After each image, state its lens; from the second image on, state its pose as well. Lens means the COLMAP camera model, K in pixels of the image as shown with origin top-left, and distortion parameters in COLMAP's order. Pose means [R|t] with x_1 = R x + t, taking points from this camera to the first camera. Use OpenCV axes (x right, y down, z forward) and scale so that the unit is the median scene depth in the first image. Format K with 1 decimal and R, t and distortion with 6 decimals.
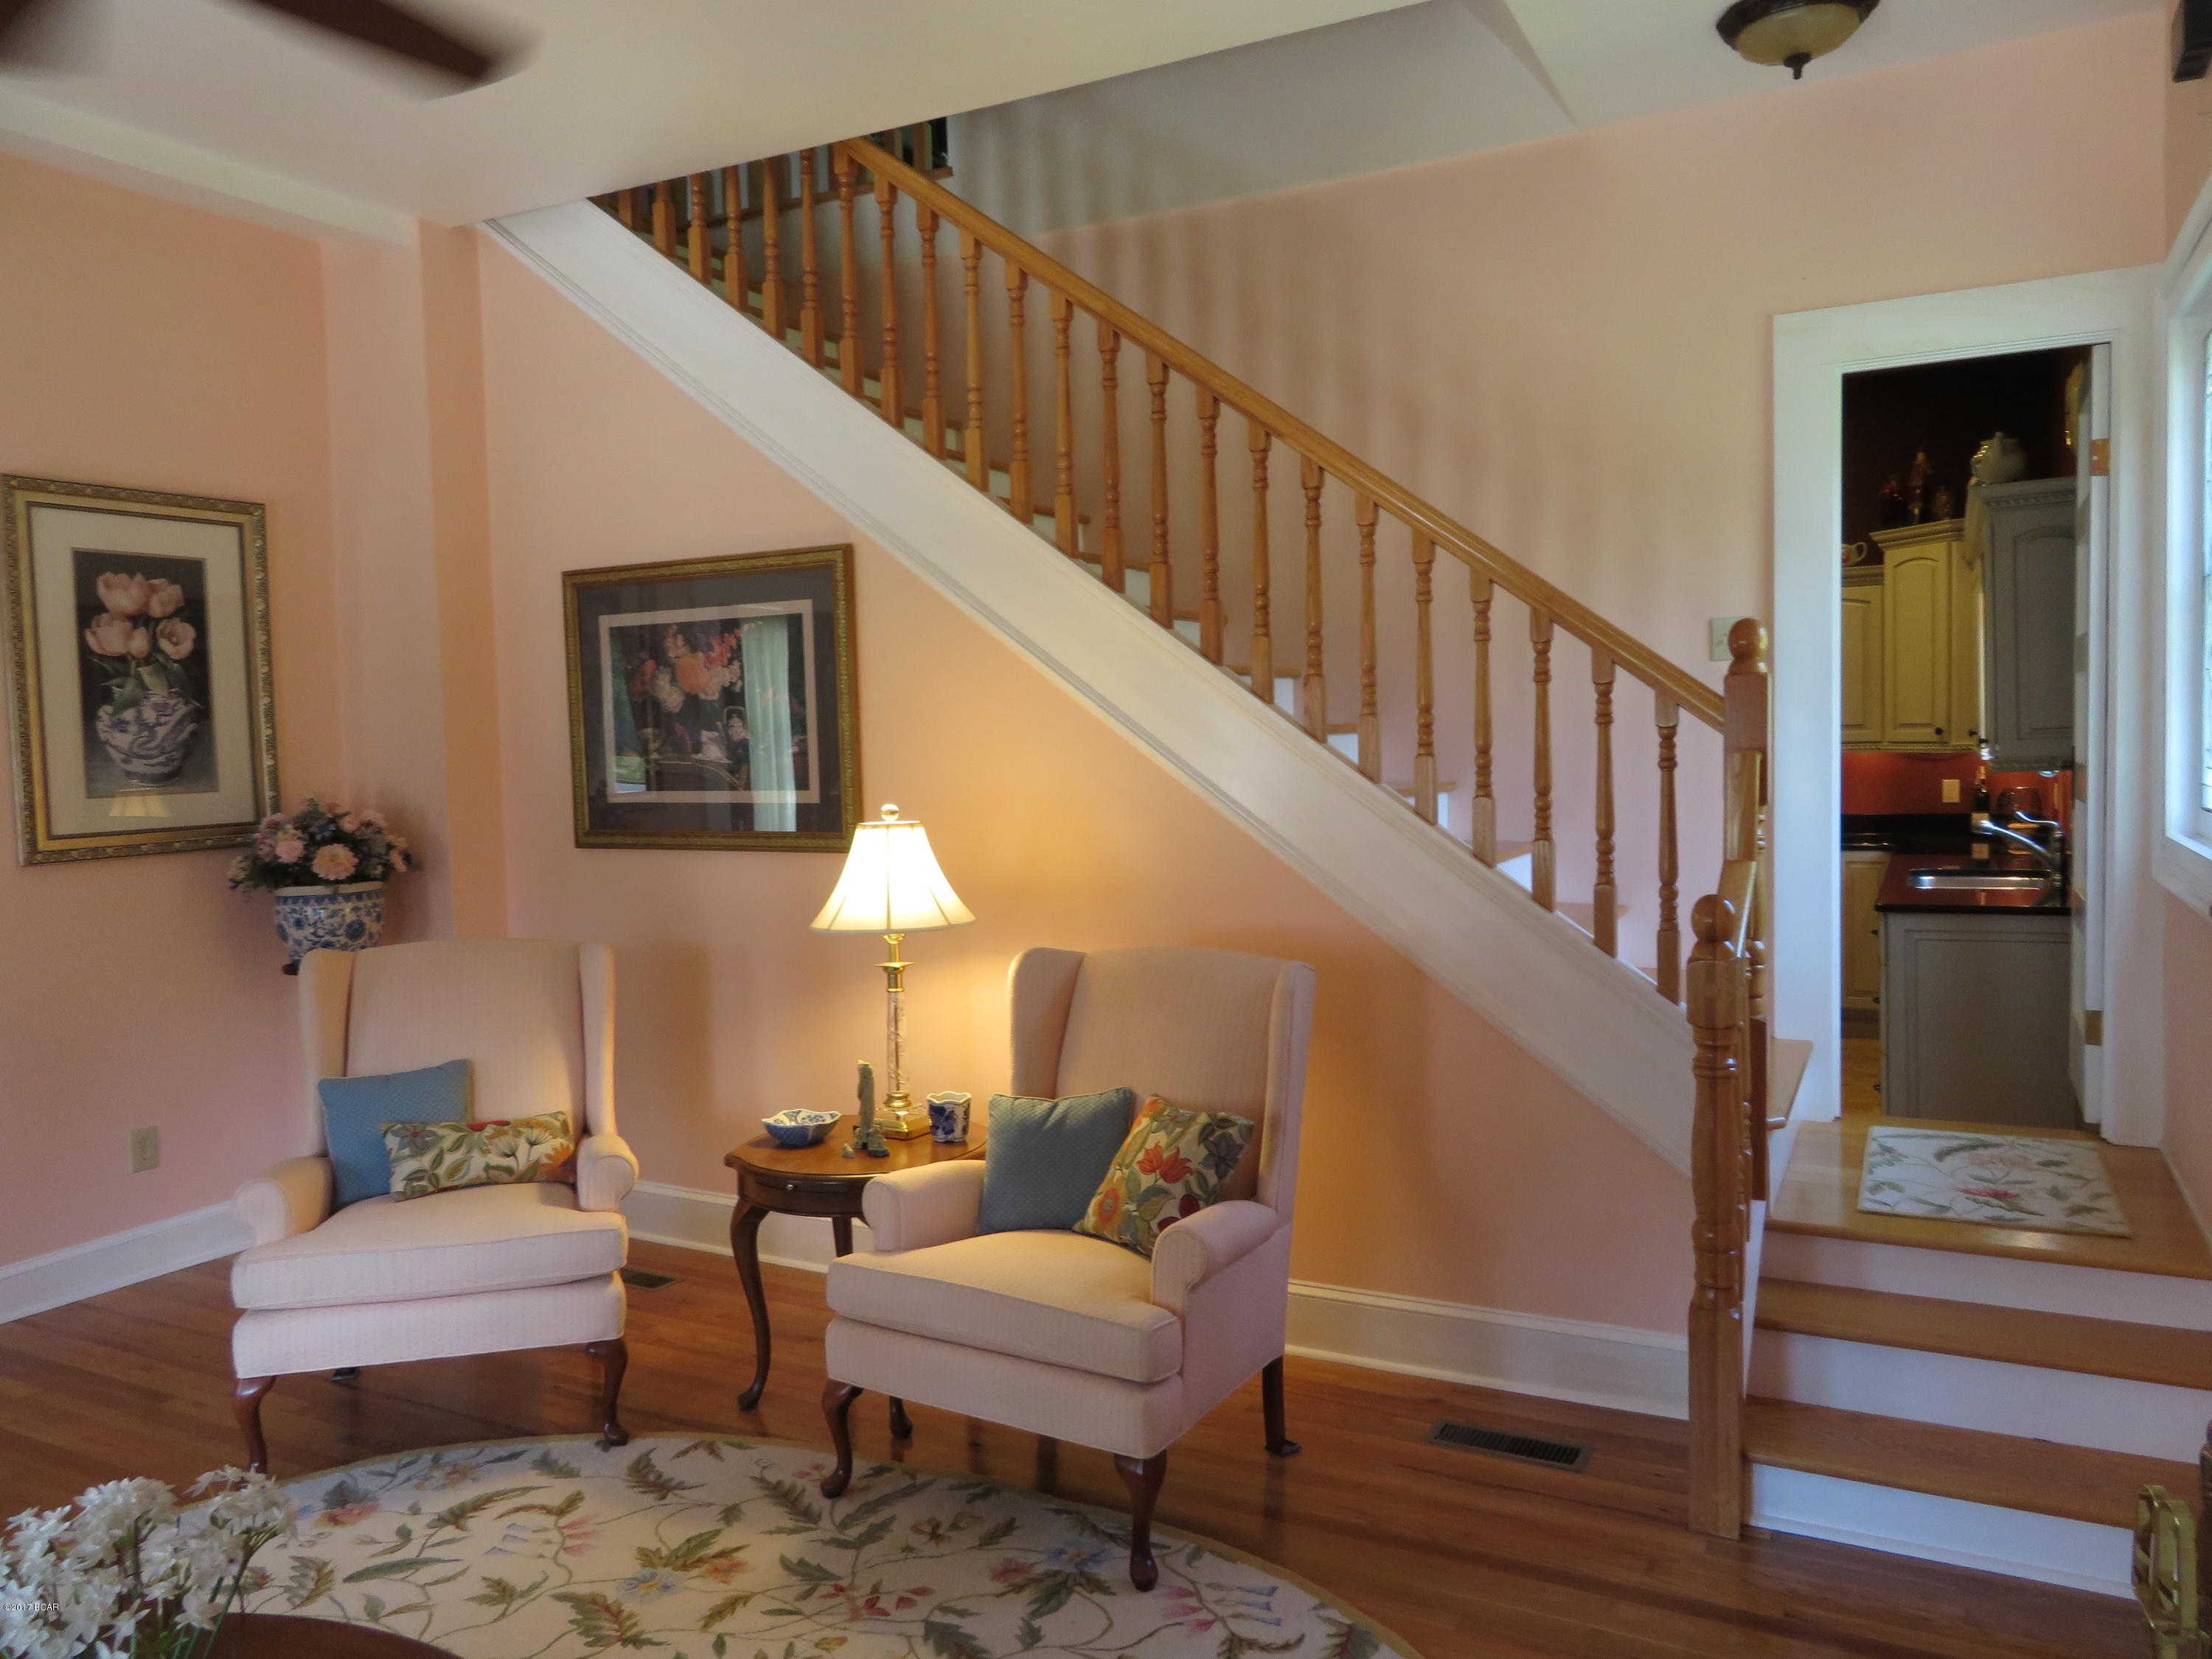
lens RADIAL K [[1577.1, 0, 1098.7], [0, 1577.1, 830.2], [0, 0, 1]] dist [-0.009268, 0.006526]
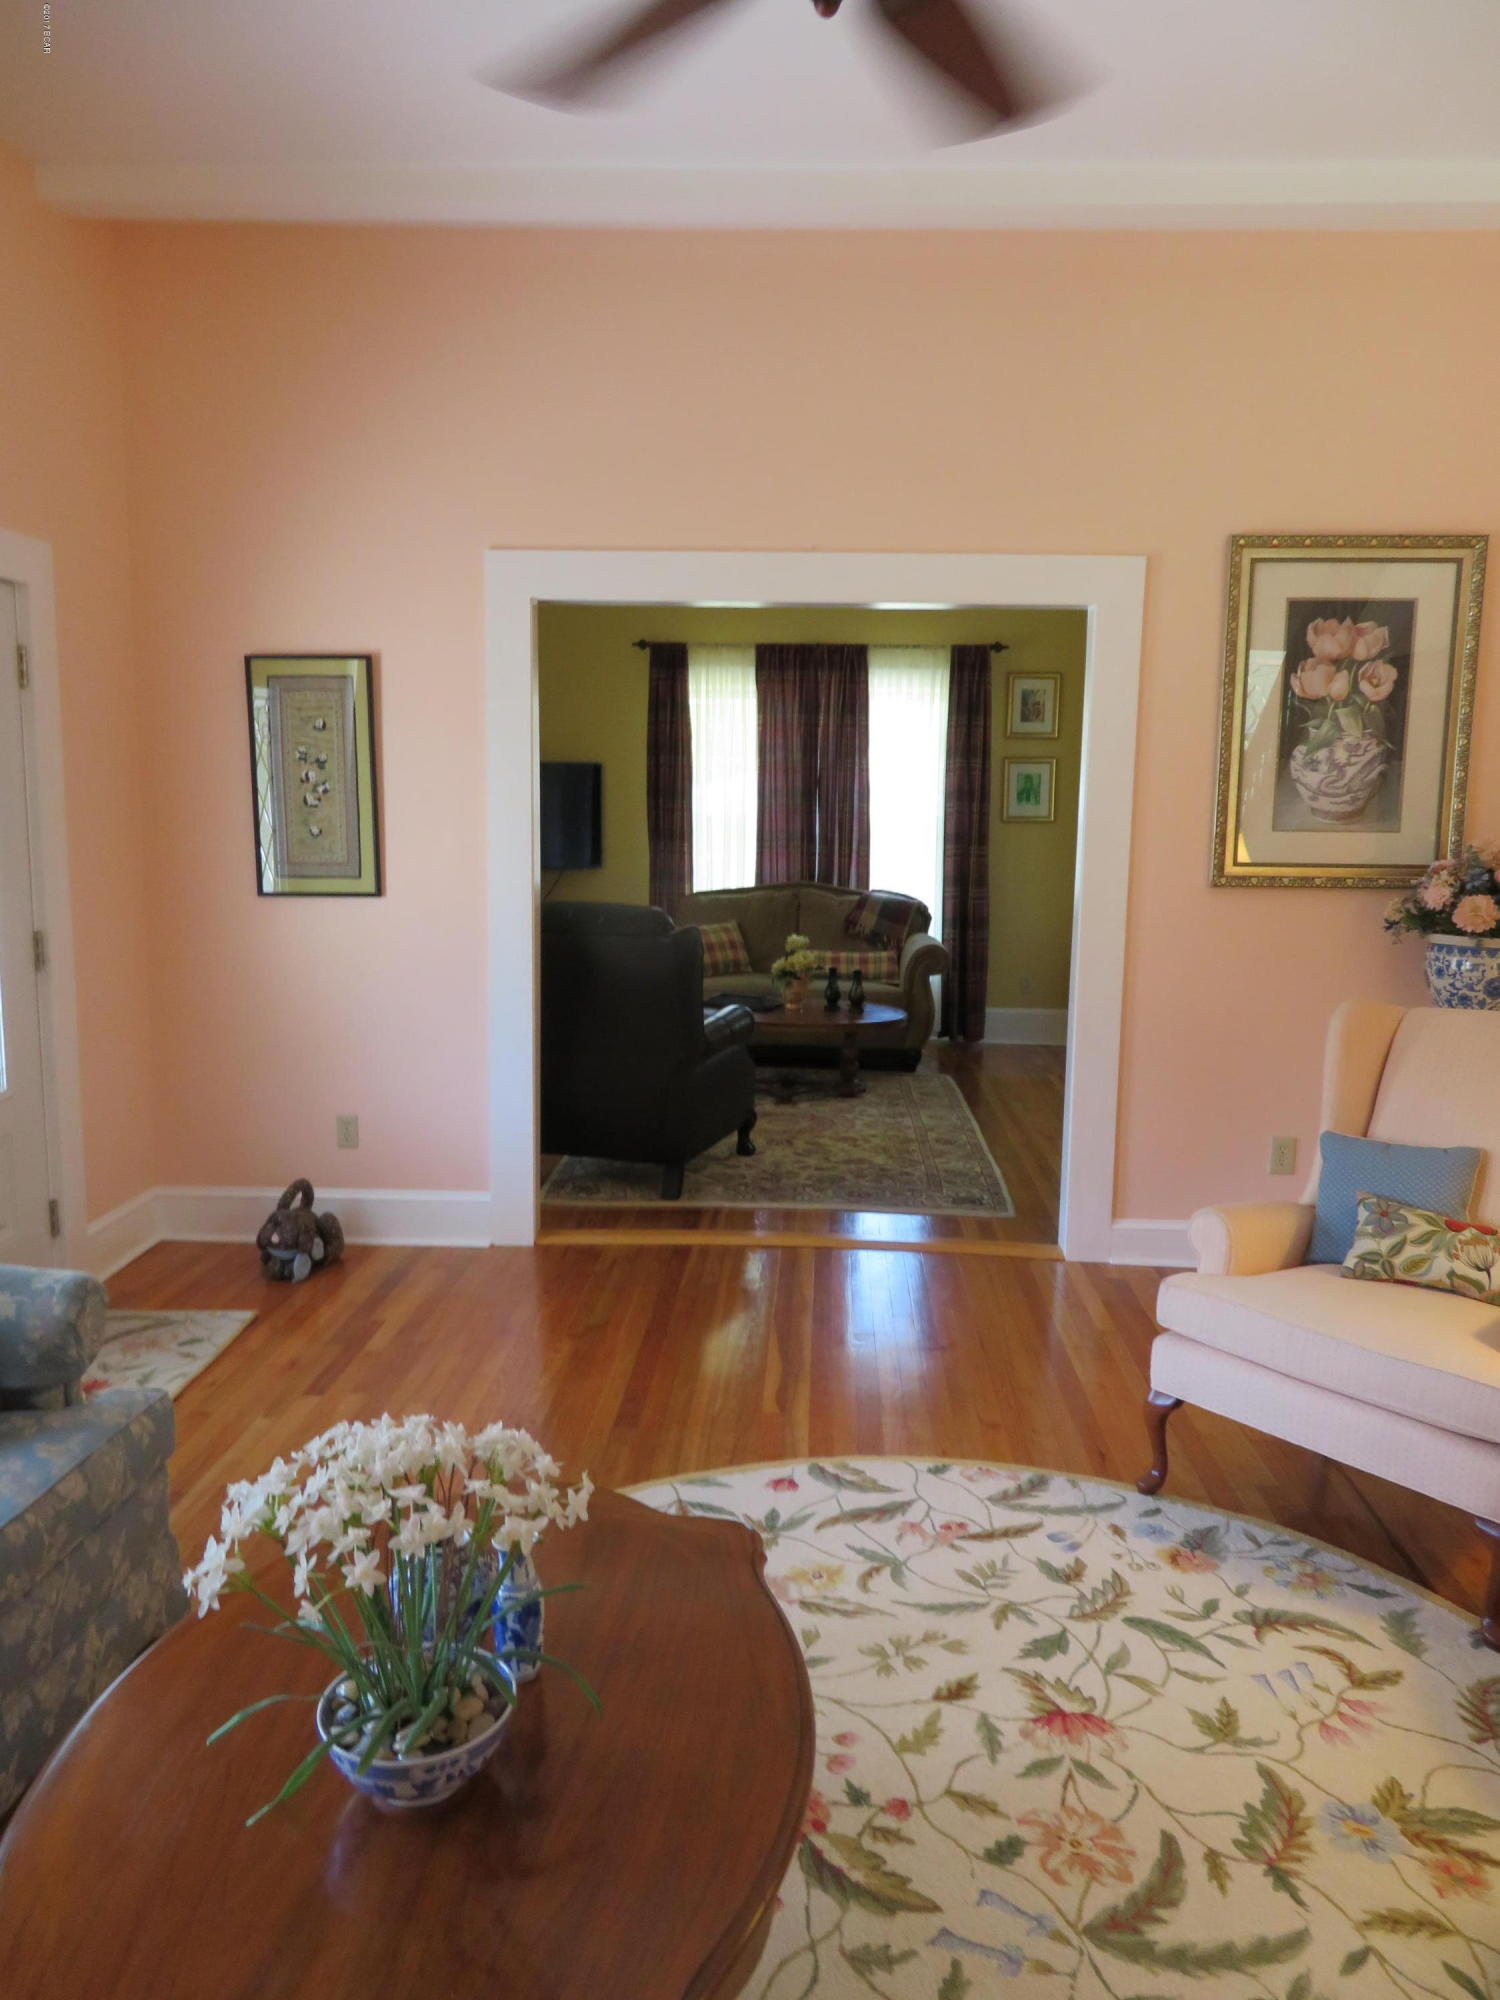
lens RADIAL K [[1425.9, 0, 757.0], [0, 1425.9, 997.6], [0, 0, 1]] dist [-0.009268, 0.006526]
pose [[0.427982, 0.160585, -0.889406, 0.131288], [-0.081037, 0.986943, 0.139201, -0.018358], [0.900147, 0.012499, 0.435407, 0.306194]]
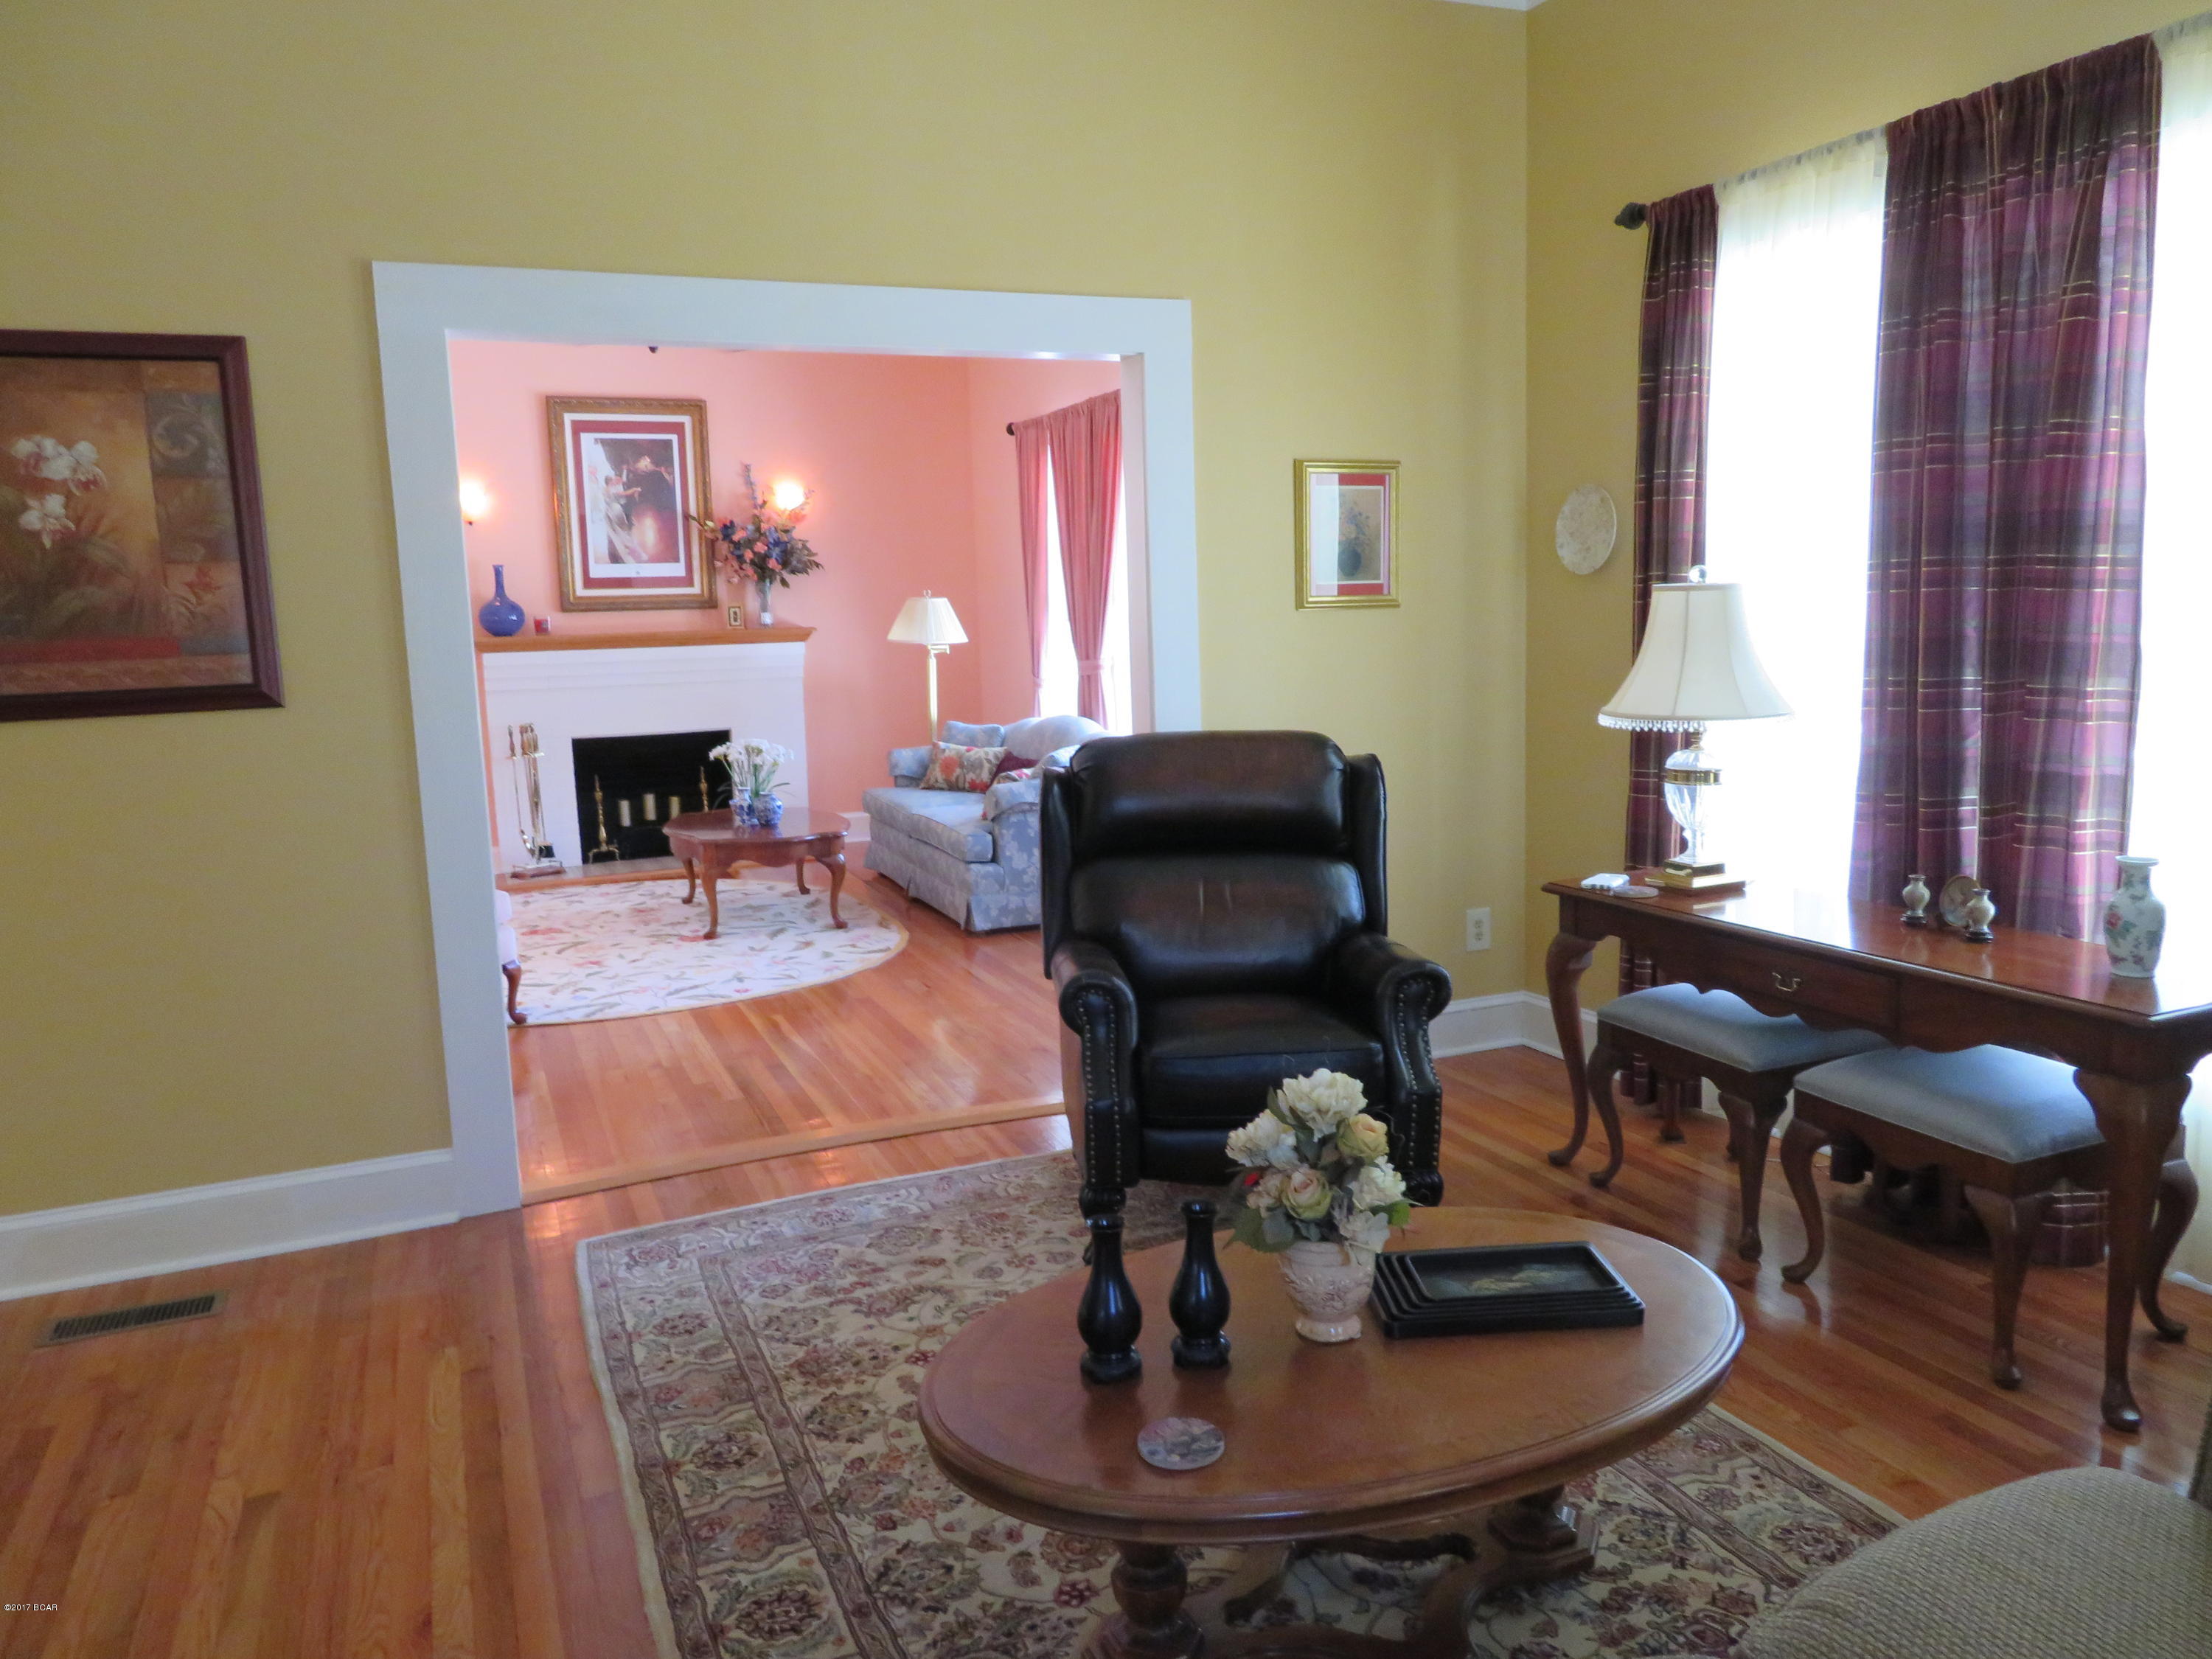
lens RADIAL K [[1577.1, 0, 1104.6], [0, 1577.1, 827.2], [0, 0, 1]] dist [-0.009268, 0.006526]
pose [[-0.778078, -0.042448, 0.626731, -1.891773], [0.087095, 0.980788, 0.174555, -0.032616], [-0.622100, 0.190402, -0.759433, 1.677548]]
